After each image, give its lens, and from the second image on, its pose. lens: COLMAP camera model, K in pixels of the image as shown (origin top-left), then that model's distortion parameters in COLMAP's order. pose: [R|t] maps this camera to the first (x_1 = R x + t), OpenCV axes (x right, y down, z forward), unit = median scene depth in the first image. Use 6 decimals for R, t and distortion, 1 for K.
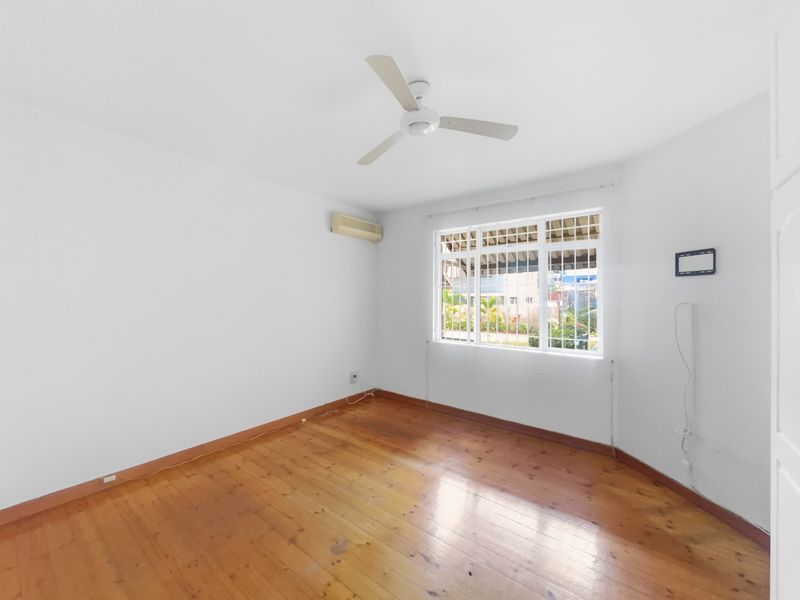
lens RADIAL K [[320.4, 0, 395.6], [0, 320.4, 296.7], [0, 0, 1]] dist [-0.000015, 0.000242]
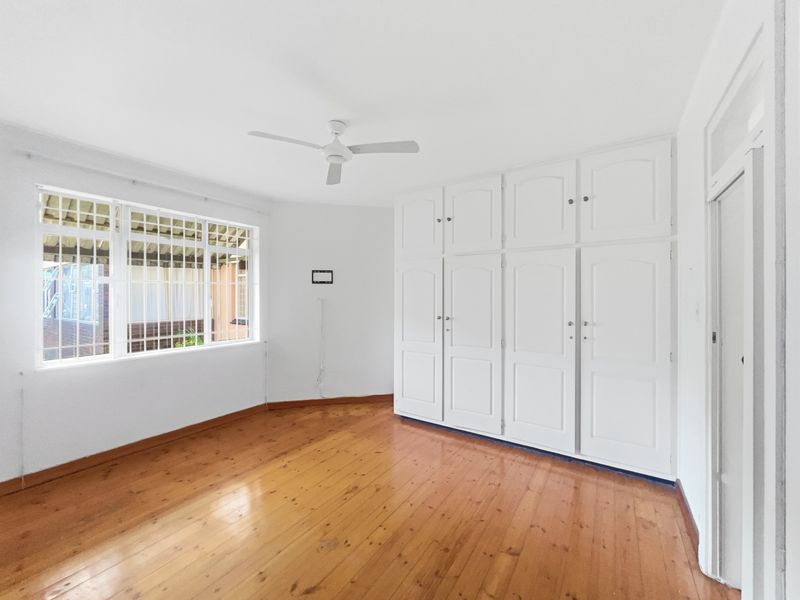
lens RADIAL K [[320.4, 0, 395.6], [0, 320.4, 296.7], [0, 0, 1]] dist [-0.000015, 0.000242]
pose [[-0.065282, -0.001333, 0.997866, -0.713784], [-0.000043, 0.999999, 0.001333, 0.006192], [-0.997867, 0.000044, -0.065282, 0.516747]]
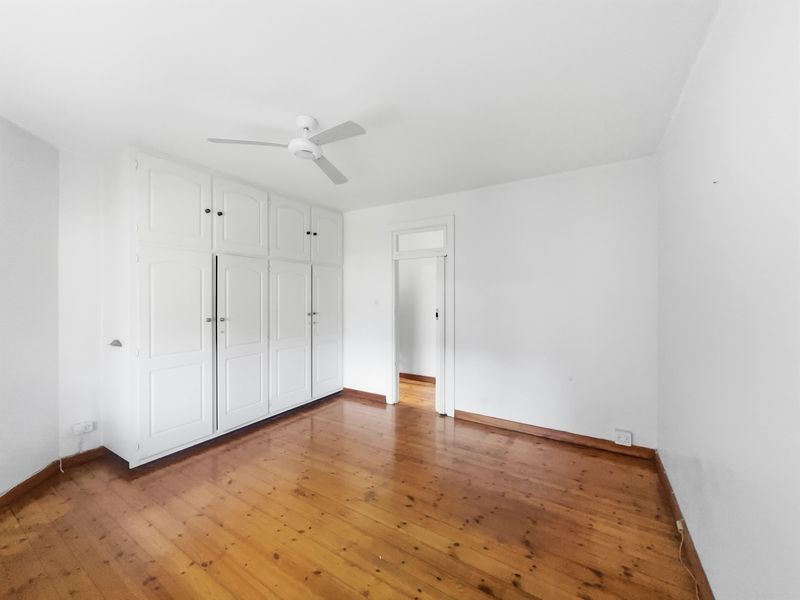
lens RADIAL K [[320.4, 0, 395.6], [0, 320.4, 296.7], [0, 0, 1]] dist [-0.000015, 0.000242]
pose [[-0.996356, 0.002073, -0.085265, -0.101540], [0.002054, 0.999998, 0.000320, 0.008770], [0.085266, 0.000144, -0.996358, 1.344083]]
